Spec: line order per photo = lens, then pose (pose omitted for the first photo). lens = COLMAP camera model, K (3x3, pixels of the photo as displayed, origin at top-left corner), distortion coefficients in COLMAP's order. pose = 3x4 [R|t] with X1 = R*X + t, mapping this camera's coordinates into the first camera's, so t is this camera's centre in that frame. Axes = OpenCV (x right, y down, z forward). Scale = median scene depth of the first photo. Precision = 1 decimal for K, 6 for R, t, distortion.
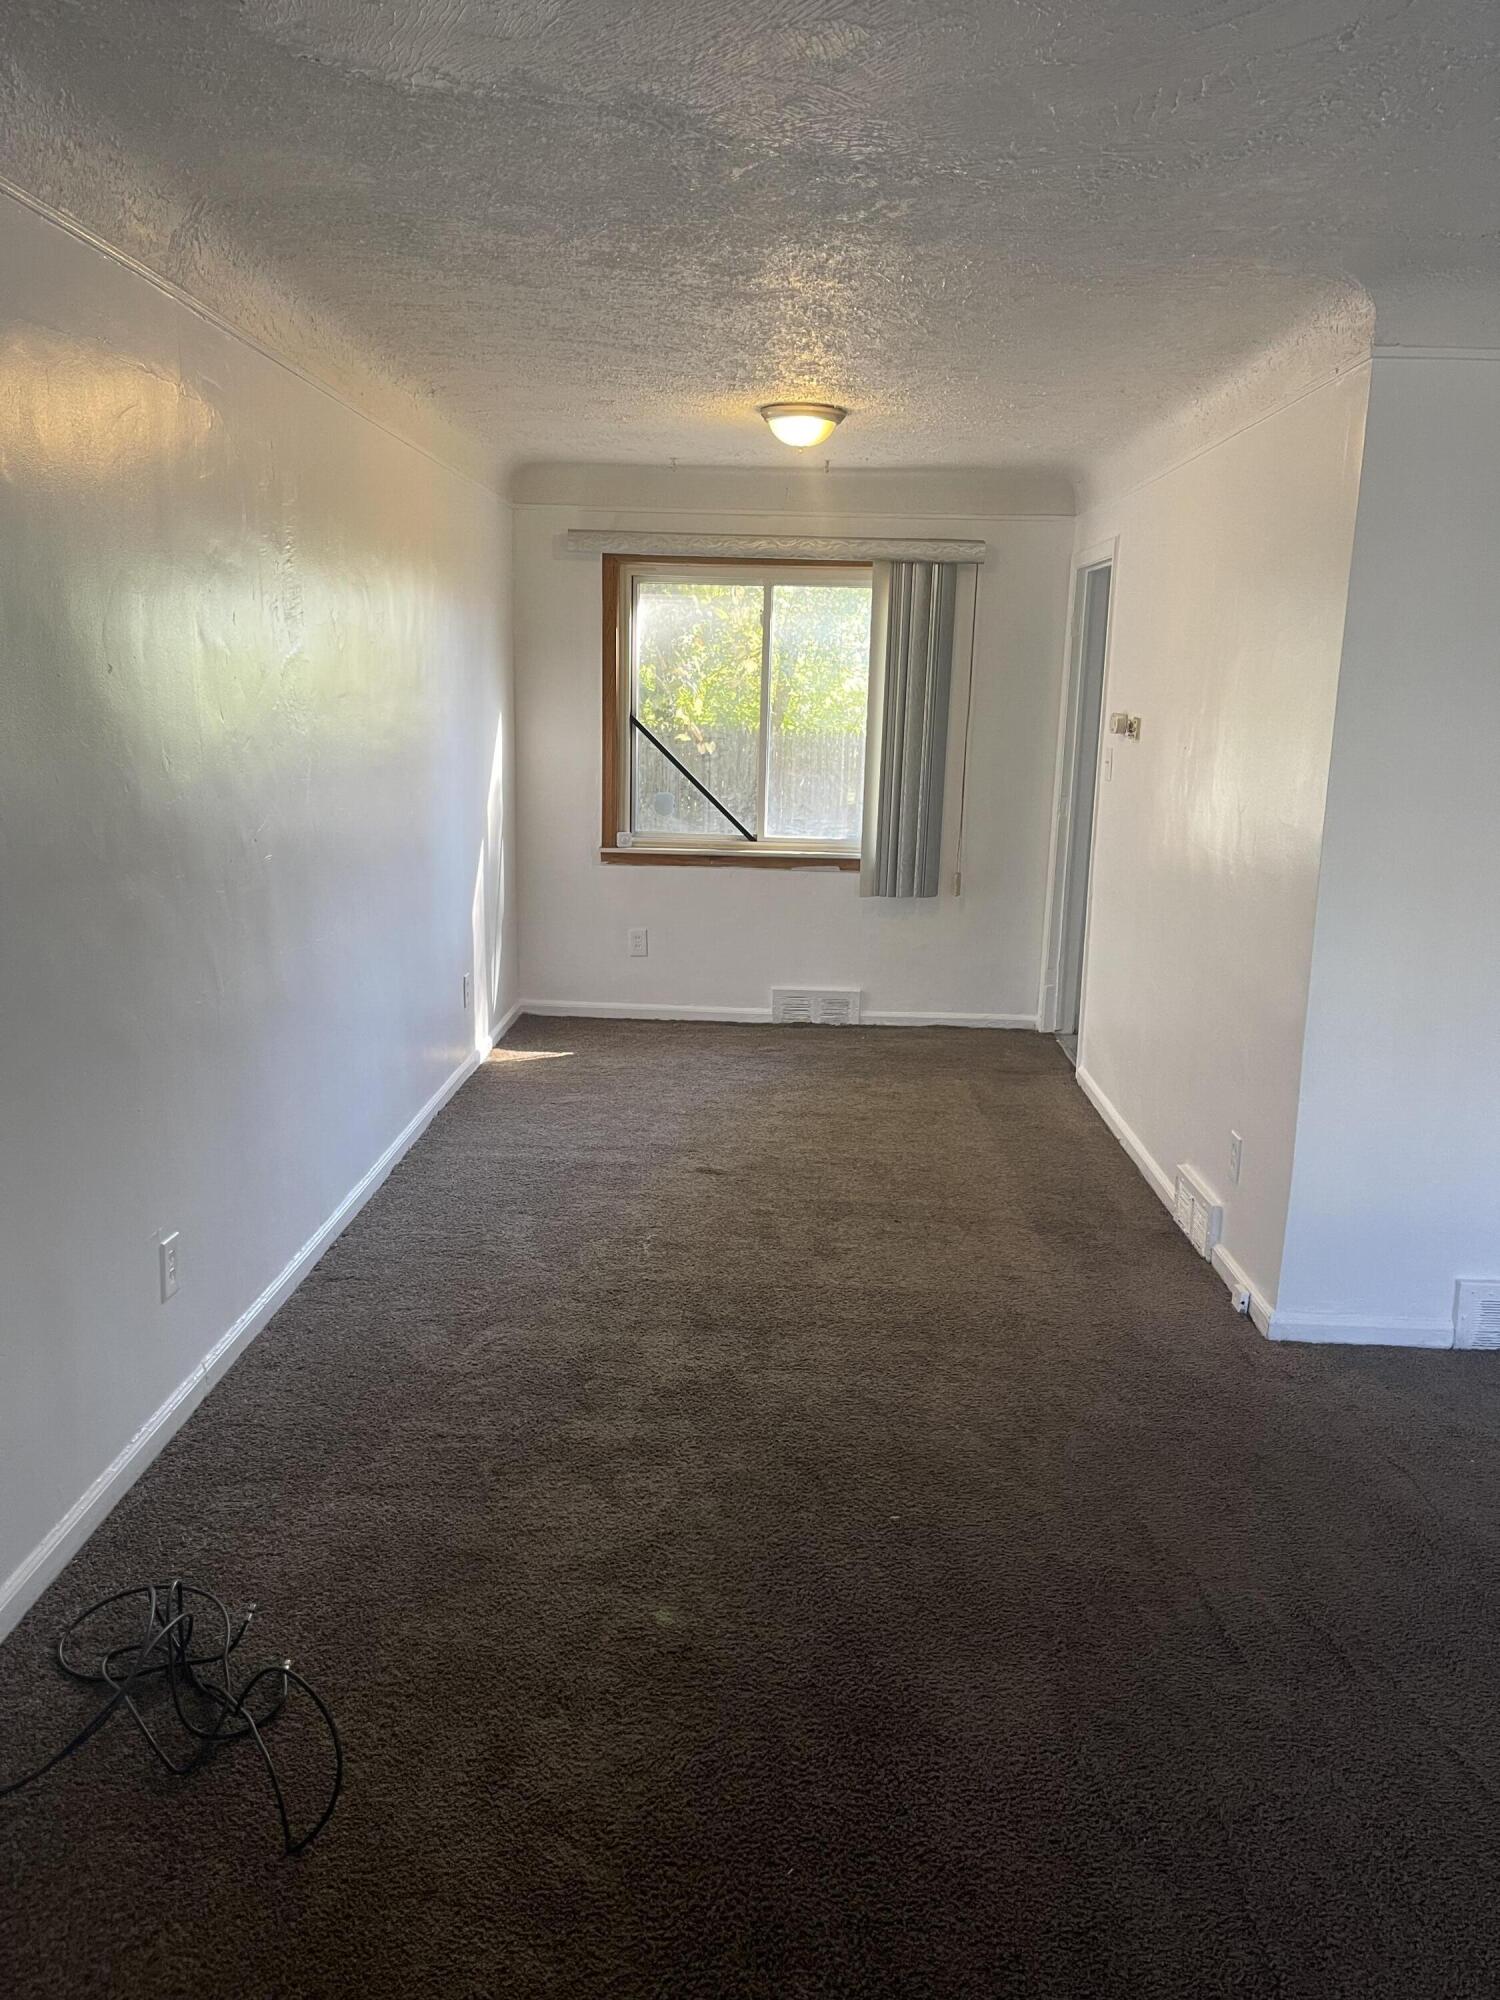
lens RADIAL K [[1466.6, 0, 746.2], [0, 1466.6, 1006.7], [0, 0, 1]] dist [0.047840, -0.004307]
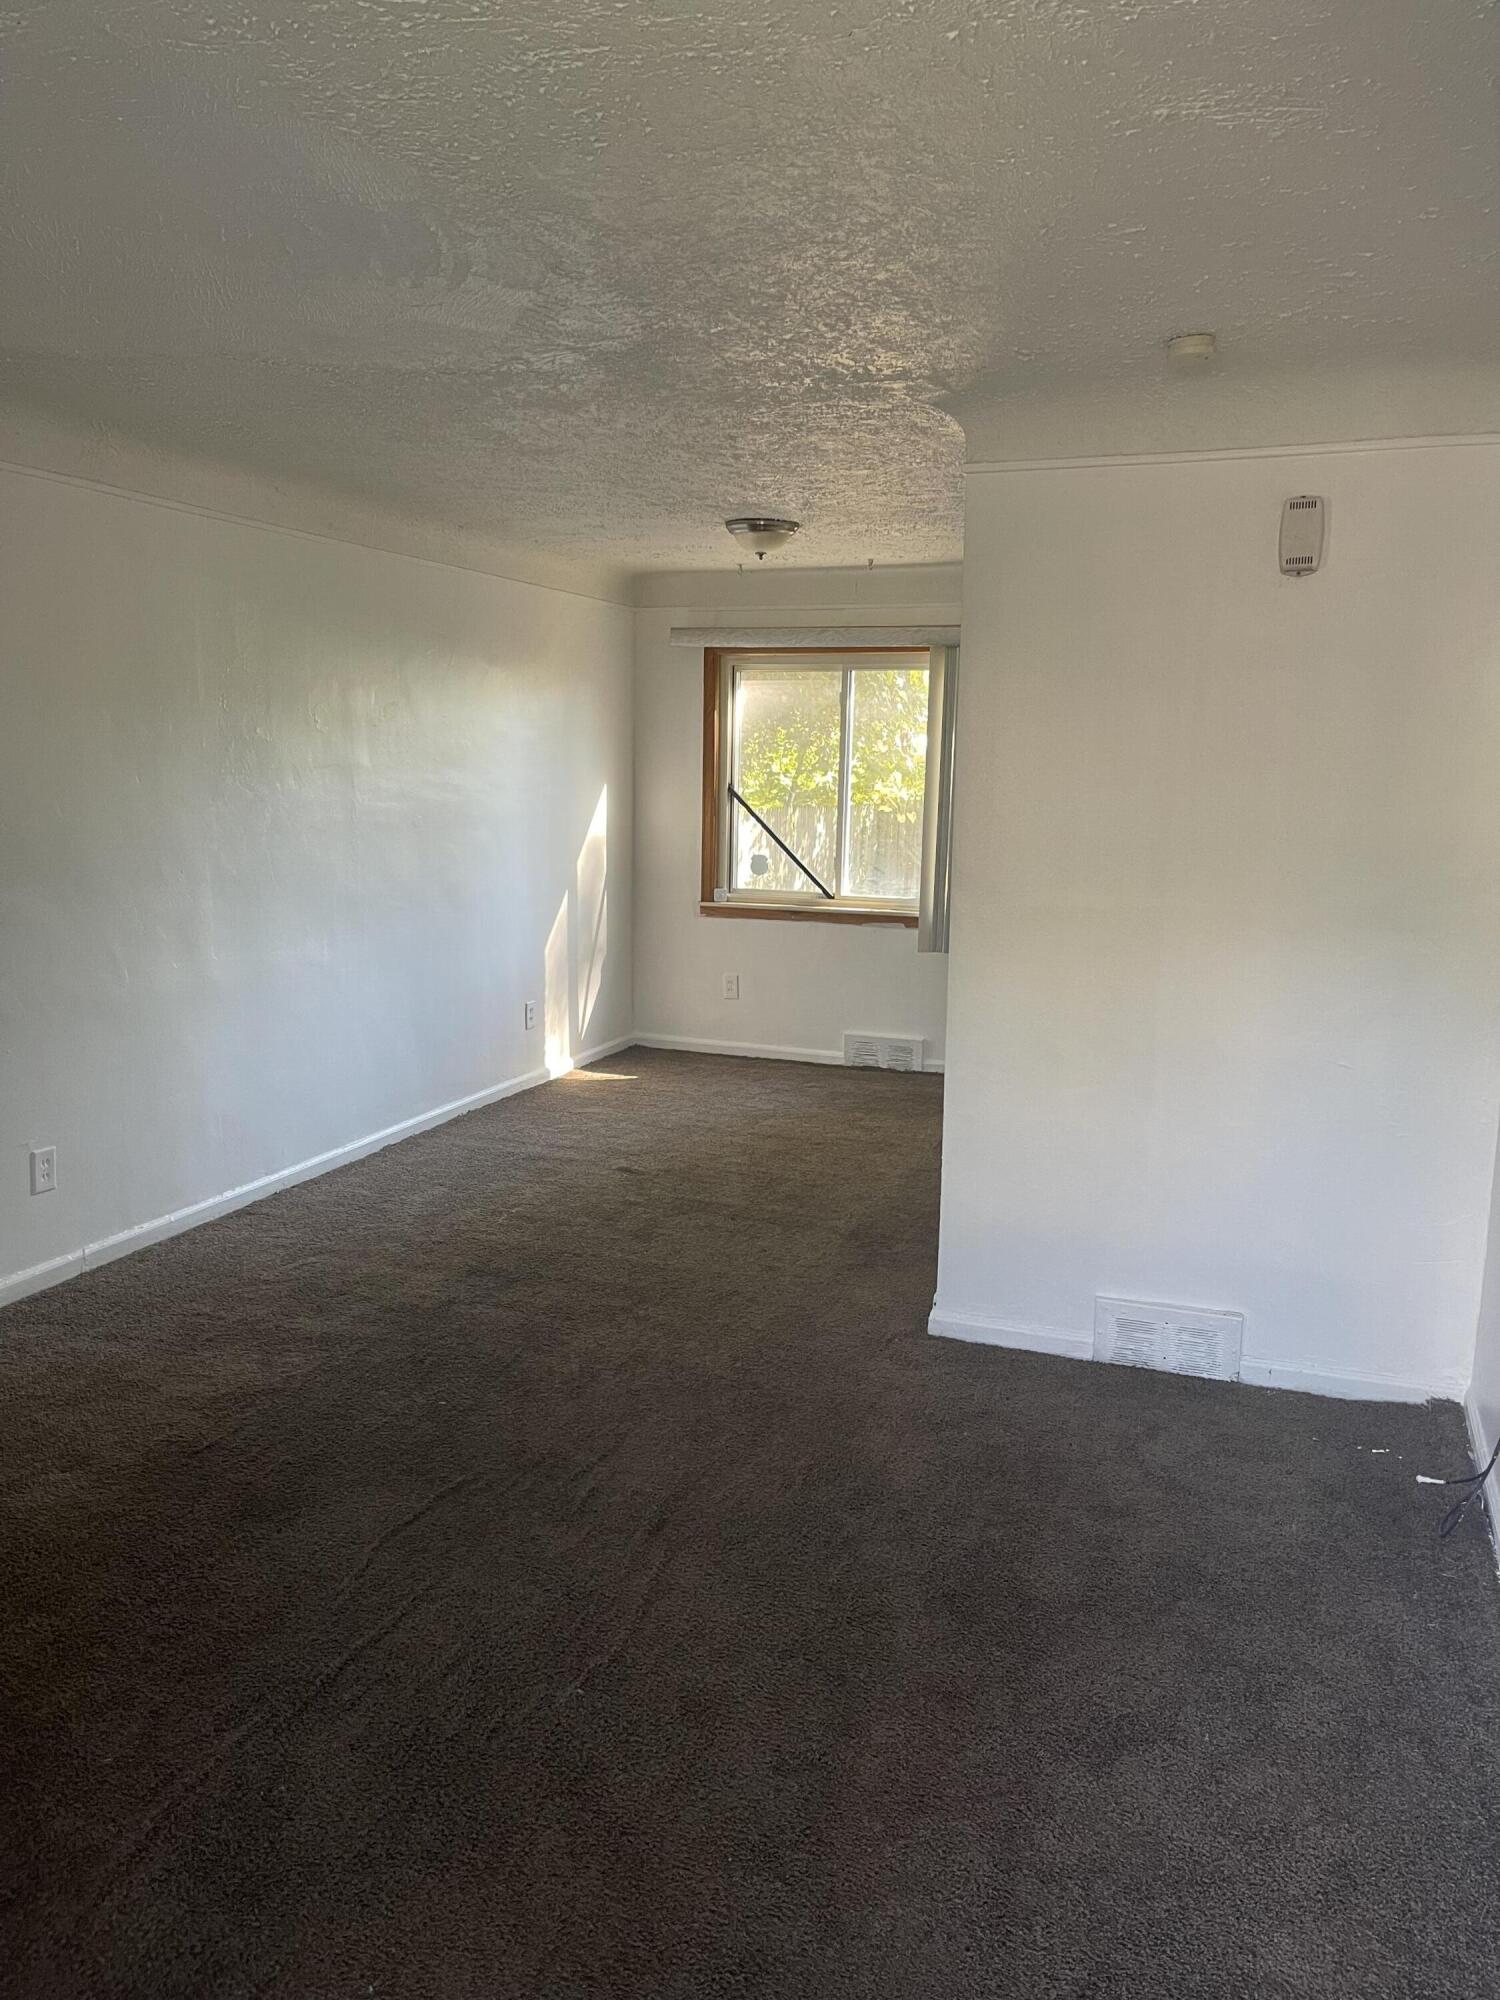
lens RADIAL K [[1466.6, 0, 757.2], [0, 1466.6, 995.6], [0, 0, 1]] dist [0.047840, -0.004307]
pose [[0.947664, 0.040819, -0.316648, 0.315837], [-0.059618, 0.996973, -0.049905, 0.018681], [0.313652, 0.066171, 0.947229, -0.059027]]
